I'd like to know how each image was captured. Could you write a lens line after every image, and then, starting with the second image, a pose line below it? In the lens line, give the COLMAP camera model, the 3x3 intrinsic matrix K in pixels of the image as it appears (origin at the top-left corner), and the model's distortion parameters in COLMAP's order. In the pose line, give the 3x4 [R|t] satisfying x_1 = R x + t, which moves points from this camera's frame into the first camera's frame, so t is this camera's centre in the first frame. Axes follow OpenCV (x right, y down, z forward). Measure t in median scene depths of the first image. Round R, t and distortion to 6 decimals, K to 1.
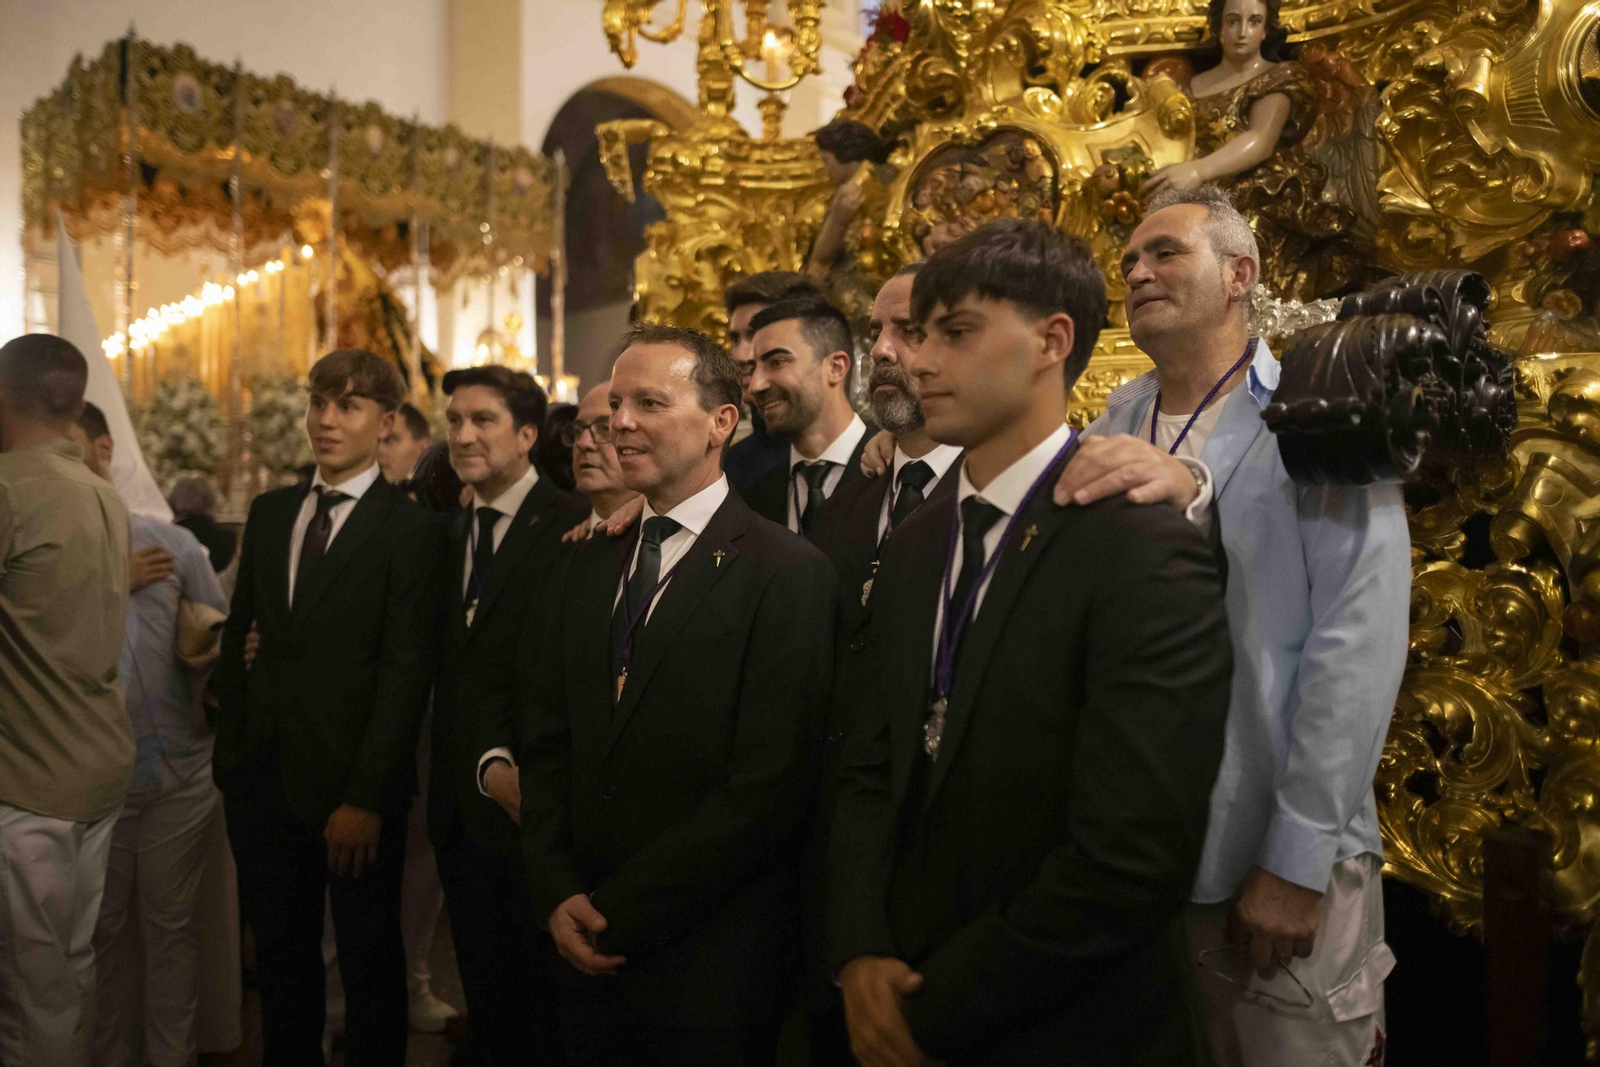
lens RADIAL K [[1133.2, 0, 807.5], [0, 1133.2, 533.3], [0, 0, 1]] dist [-0.056522, 0.049189]
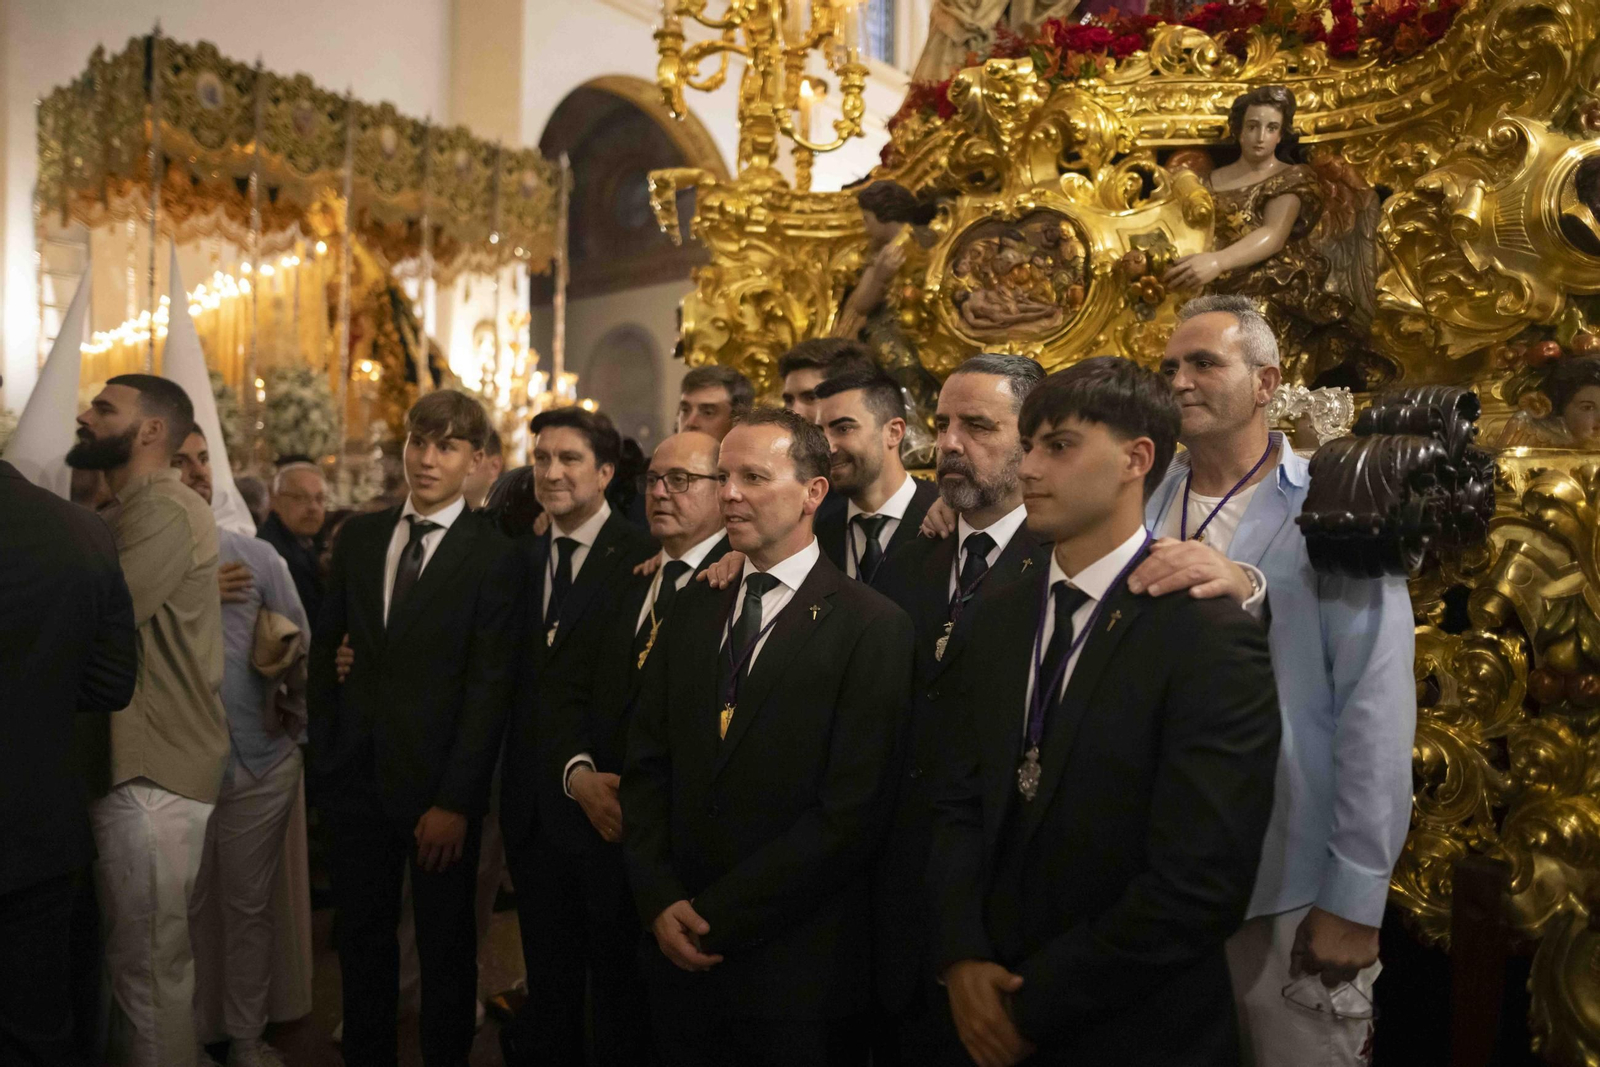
lens RADIAL K [[1105.5, 0, 799.2], [0, 1105.5, 540.2], [0, 0, 1]] dist [-0.052357, 0.044686]
pose [[0.999202, 0.026543, 0.029842, -0.089454], [-0.027277, 0.999328, 0.024479, -0.055583], [-0.029172, -0.025273, 0.999255, -0.084892]]
